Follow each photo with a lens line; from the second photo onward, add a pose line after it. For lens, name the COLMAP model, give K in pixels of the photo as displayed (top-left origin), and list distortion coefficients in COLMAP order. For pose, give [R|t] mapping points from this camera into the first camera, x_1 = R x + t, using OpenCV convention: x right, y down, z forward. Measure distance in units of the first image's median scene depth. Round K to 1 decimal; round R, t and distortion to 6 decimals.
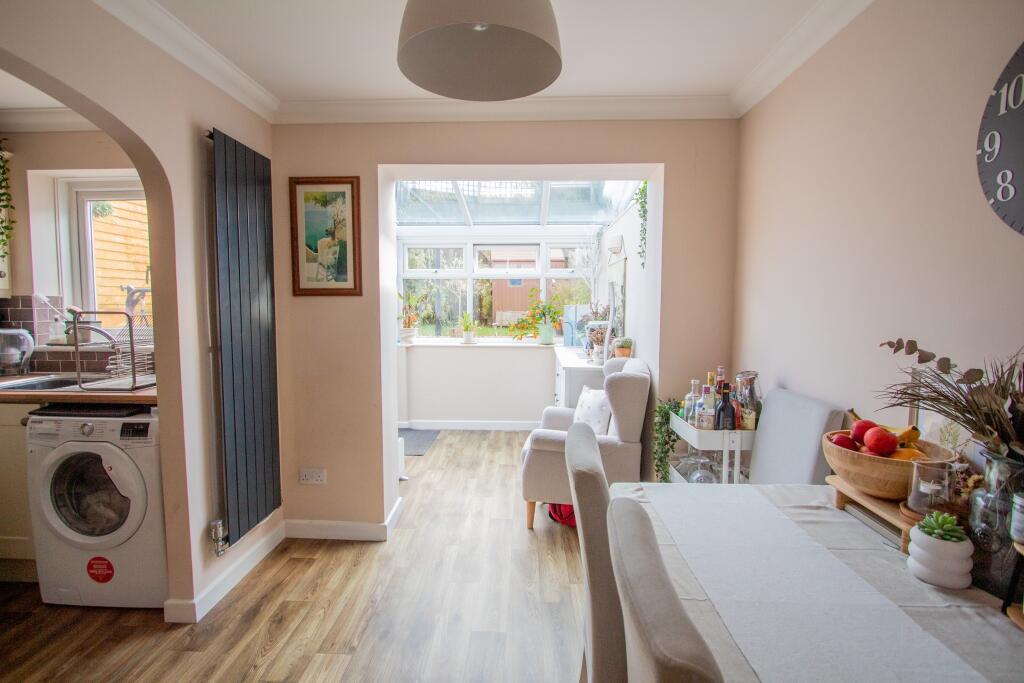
lens RADIAL K [[478.2, 0, 499.5], [0, 478.2, 338.1], [0, 0, 1]] dist [-0.004174, -0.000266]
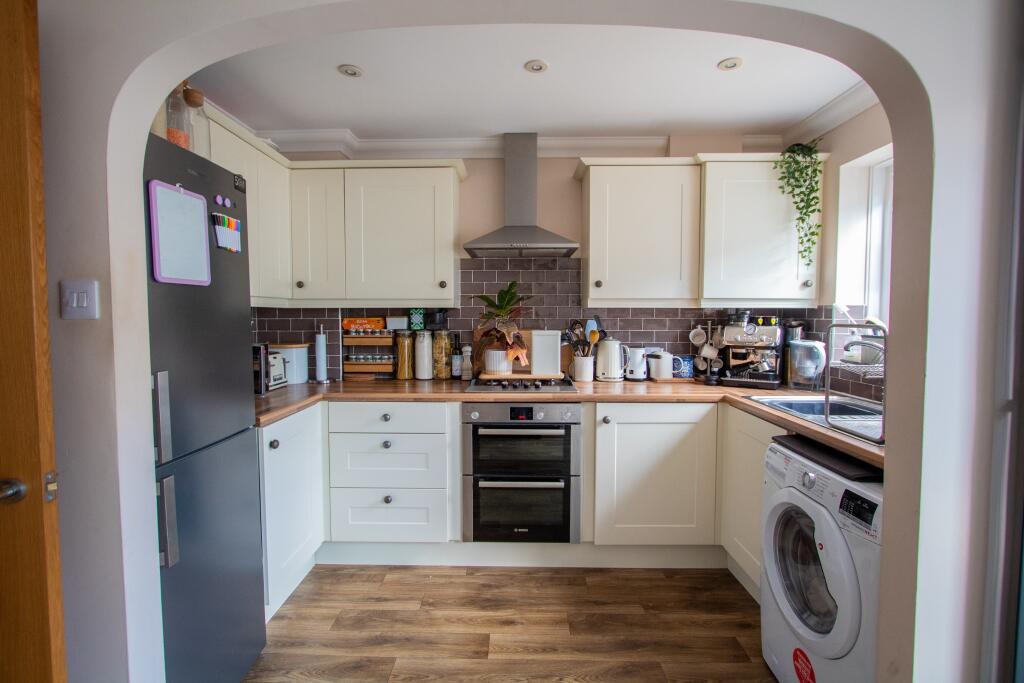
lens RADIAL K [[478.2, 0, 499.5], [0, 478.2, 338.1], [0, 0, 1]] dist [-0.004174, -0.000266]
pose [[0.042296, 0.048929, -0.997906, -0.142279], [-0.071810, 0.996366, 0.045810, -0.032132], [0.996521, 0.069722, 0.045656, 0.462291]]
